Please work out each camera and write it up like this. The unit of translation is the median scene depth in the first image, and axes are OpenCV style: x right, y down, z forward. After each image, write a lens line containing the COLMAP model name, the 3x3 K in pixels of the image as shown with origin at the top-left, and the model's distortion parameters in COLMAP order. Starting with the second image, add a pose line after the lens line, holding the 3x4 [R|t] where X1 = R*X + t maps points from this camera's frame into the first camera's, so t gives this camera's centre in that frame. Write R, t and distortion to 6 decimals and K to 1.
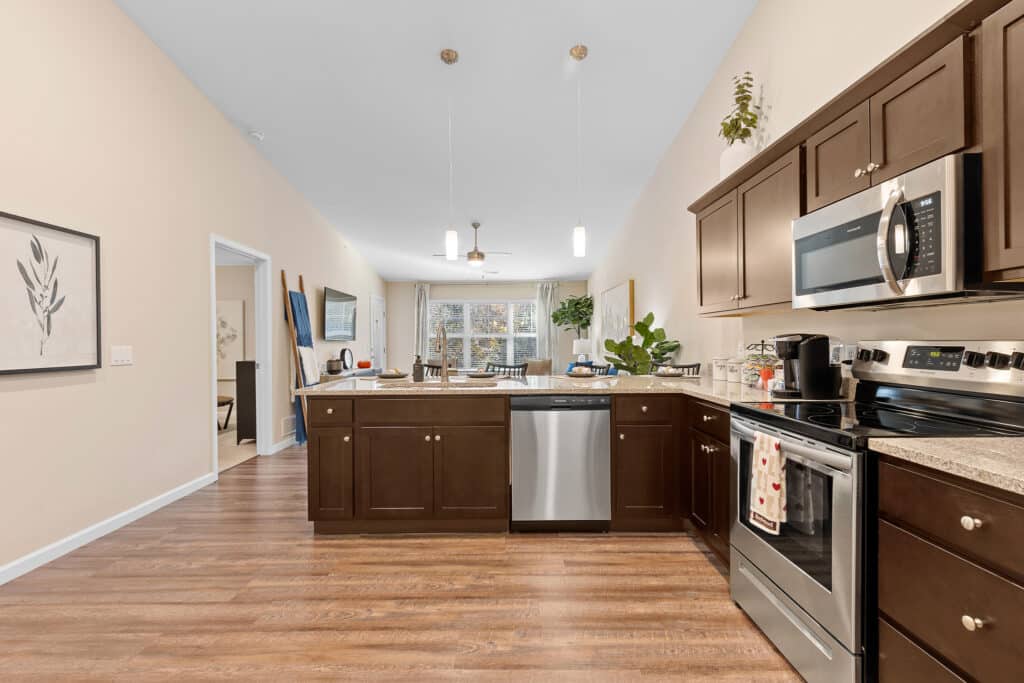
lens RADIAL K [[460.8, 0, 509.1], [0, 460.8, 344.7], [0, 0, 1]] dist [0.008450, -0.001228]
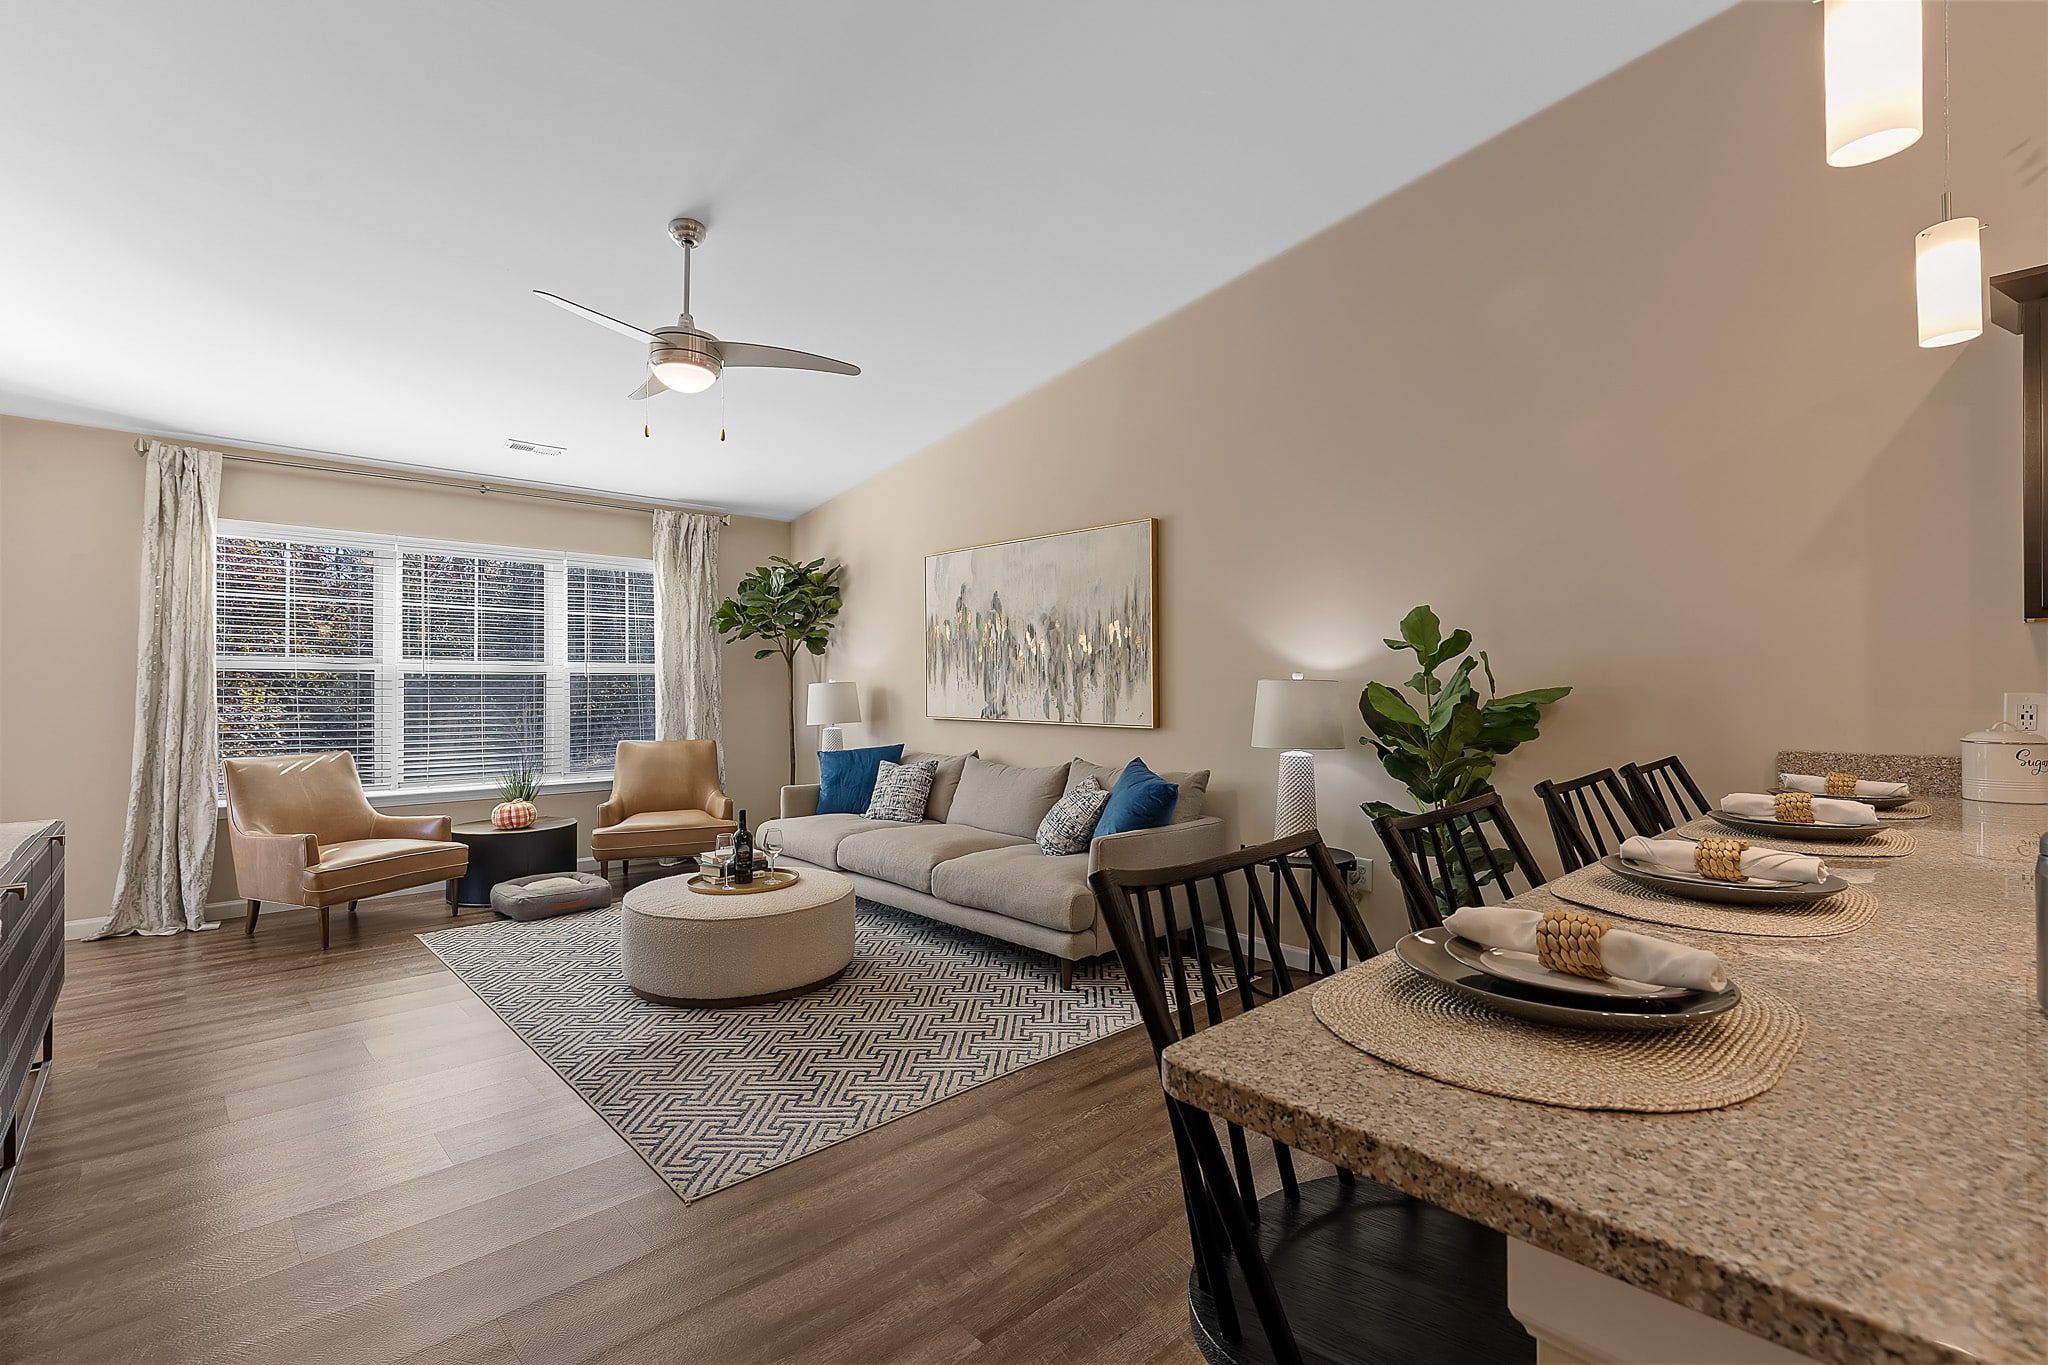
lens RADIAL K [[913.9, 0, 1015.3], [0, 913.9, 678.6], [0, 0, 1]] dist [0.004728, -0.000508]
pose [[0.732560, 0.013884, 0.680561, -0.703084], [0.000579, 0.999779, -0.021019, -0.000273], [-0.680702, 0.015791, 0.732390, 1.274608]]
